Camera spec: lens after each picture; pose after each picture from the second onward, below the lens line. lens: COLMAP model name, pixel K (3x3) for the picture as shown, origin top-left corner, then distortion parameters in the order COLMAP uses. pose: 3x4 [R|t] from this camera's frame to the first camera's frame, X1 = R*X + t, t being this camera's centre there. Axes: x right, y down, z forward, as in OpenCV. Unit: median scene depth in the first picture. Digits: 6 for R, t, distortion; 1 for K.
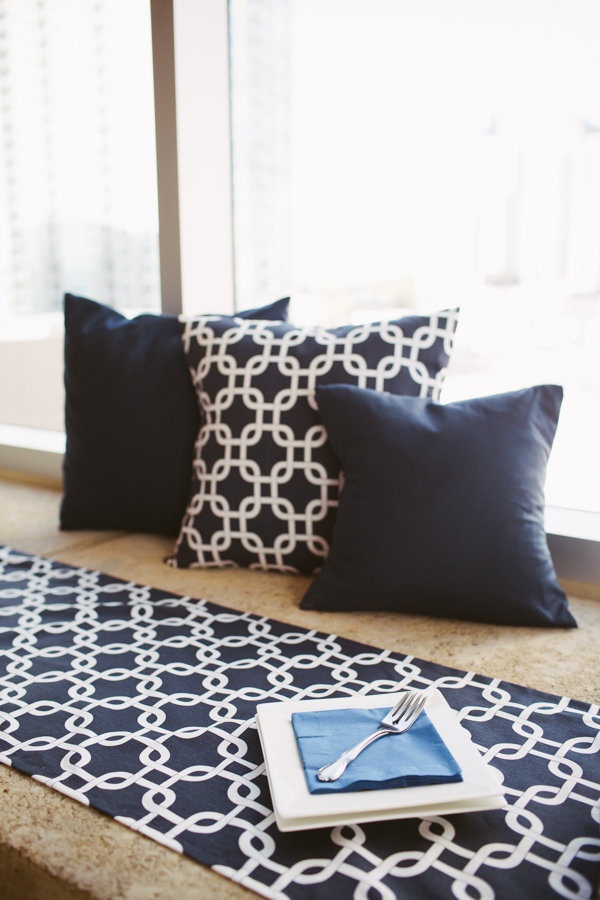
lens RADIAL K [[870.3, 0, 293.2], [0, 870.3, 440.9], [0, 0, 1]] dist [0.063769, 0.000000]
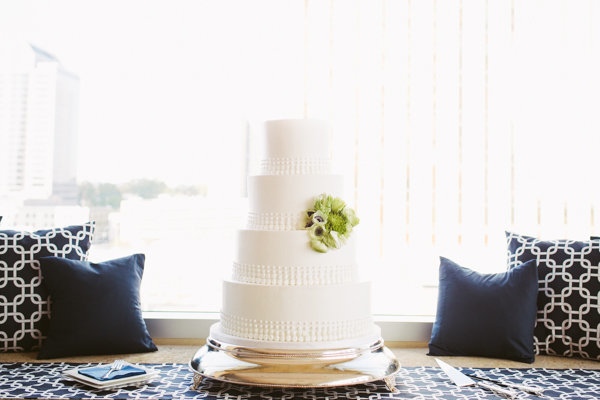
lens RADIAL K [[580.2, 0, 299.1], [0, 580.2, 200.1], [0, 0, 1]] dist [0.063769, 0.000000]
pose [[0.792884, 0.023481, 0.608921, -0.346562], [0.087678, 0.984464, -0.152129, 0.074651], [-0.603032, 0.174010, 0.778507, -0.556712]]
